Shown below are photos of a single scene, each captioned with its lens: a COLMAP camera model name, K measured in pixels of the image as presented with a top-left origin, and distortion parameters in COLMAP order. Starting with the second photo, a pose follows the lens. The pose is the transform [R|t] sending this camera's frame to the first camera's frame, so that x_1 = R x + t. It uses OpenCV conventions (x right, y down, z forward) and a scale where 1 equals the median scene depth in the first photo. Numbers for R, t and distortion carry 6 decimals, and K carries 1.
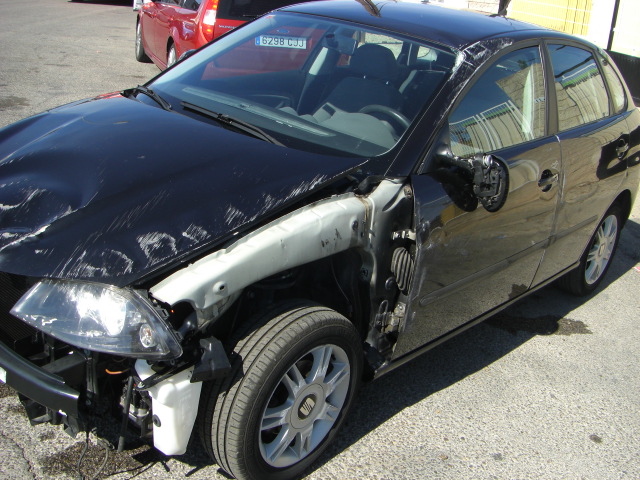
lens RADIAL K [[722.7, 0, 320.0], [0, 722.7, 241.2], [0, 0, 1]] dist [-0.145710, 0.000000]
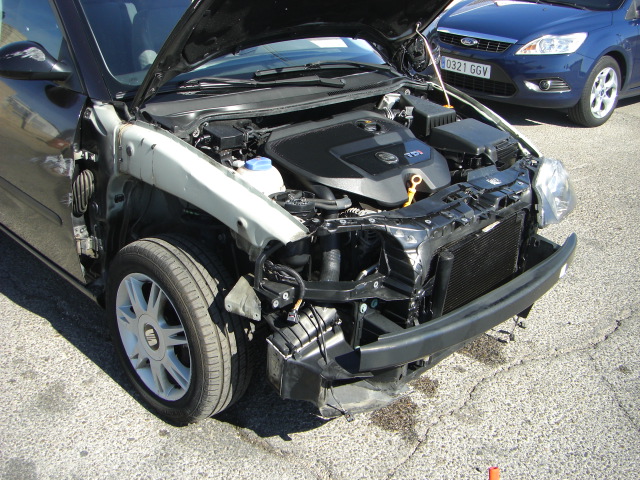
lens RADIAL K [[722.7, 0, 317.3], [0, 722.7, 243.5], [0, 0, 1]] dist [-0.145710, 0.000000]
pose [[0.055519, -0.522941, 0.850559, -1.243550], [0.328311, 0.814064, 0.479073, -0.494584], [-0.942937, 0.252650, 0.216884, 0.904773]]
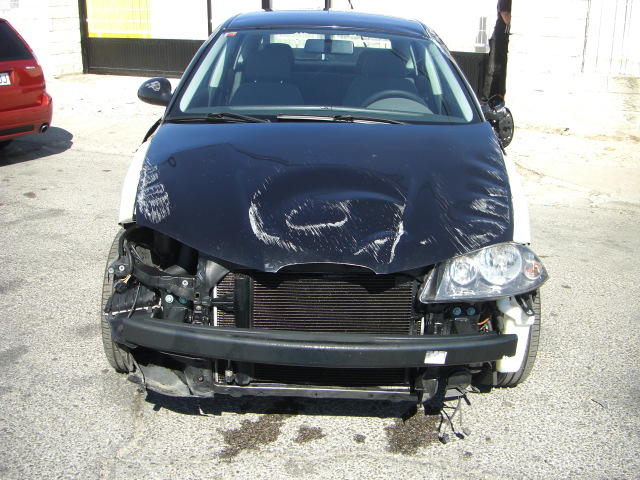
lens RADIAL K [[722.7, 0, 317.2], [0, 722.7, 241.4], [0, 0, 1]] dist [-0.145710, 0.000000]
pose [[0.742435, -0.298288, 0.599846, -0.969645], [0.302092, 0.948265, 0.097646, -0.119471], [-0.597939, 0.108713, 0.794135, 0.165057]]
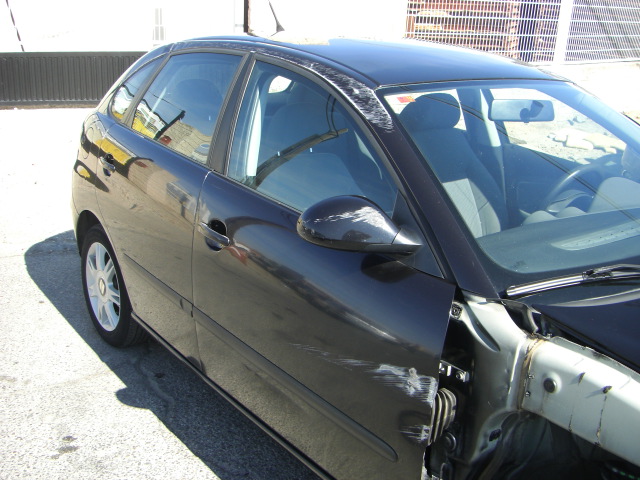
lens RADIAL K [[722.7, 0, 321.6], [0, 722.7, 240.8], [0, 0, 1]] dist [-0.145710, 0.000000]
pose [[0.174843, -0.417188, 0.891843, -0.938627], [0.340882, 0.875426, 0.342679, -0.613453], [-0.923704, 0.244098, 0.295274, 1.271929]]
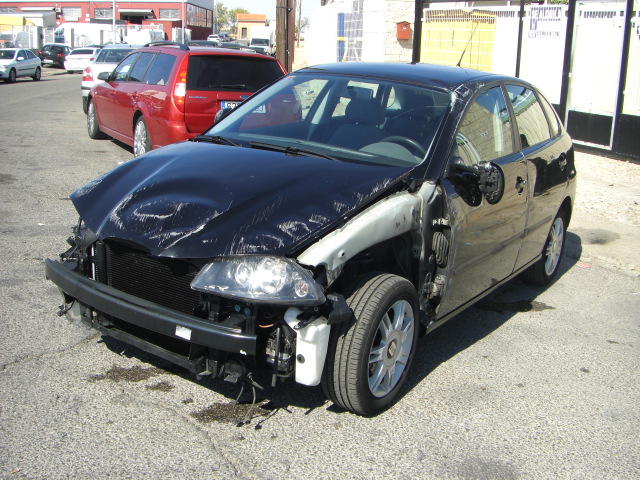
lens RADIAL K [[722.7, 0, 322.6], [0, 722.7, 245.2], [0, 0, 1]] dist [-0.145710, 0.000000]
pose [[0.987247, -0.087117, 0.133242, -0.292336], [0.099185, 0.991278, -0.086780, 0.133196], [-0.124520, 0.098889, 0.987277, -0.322716]]
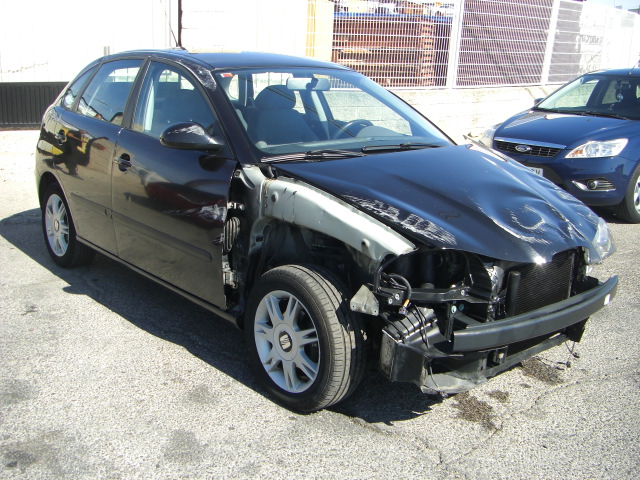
lens RADIAL K [[722.7, 0, 323.5], [0, 722.7, 239.2], [0, 0, 1]] dist [-0.145710, 0.000000]
pose [[0.116403, -0.363521, 0.924285, -1.575230], [0.344186, 0.887710, 0.305790, -0.518609], [-0.931658, 0.282531, 0.228452, 0.958660]]
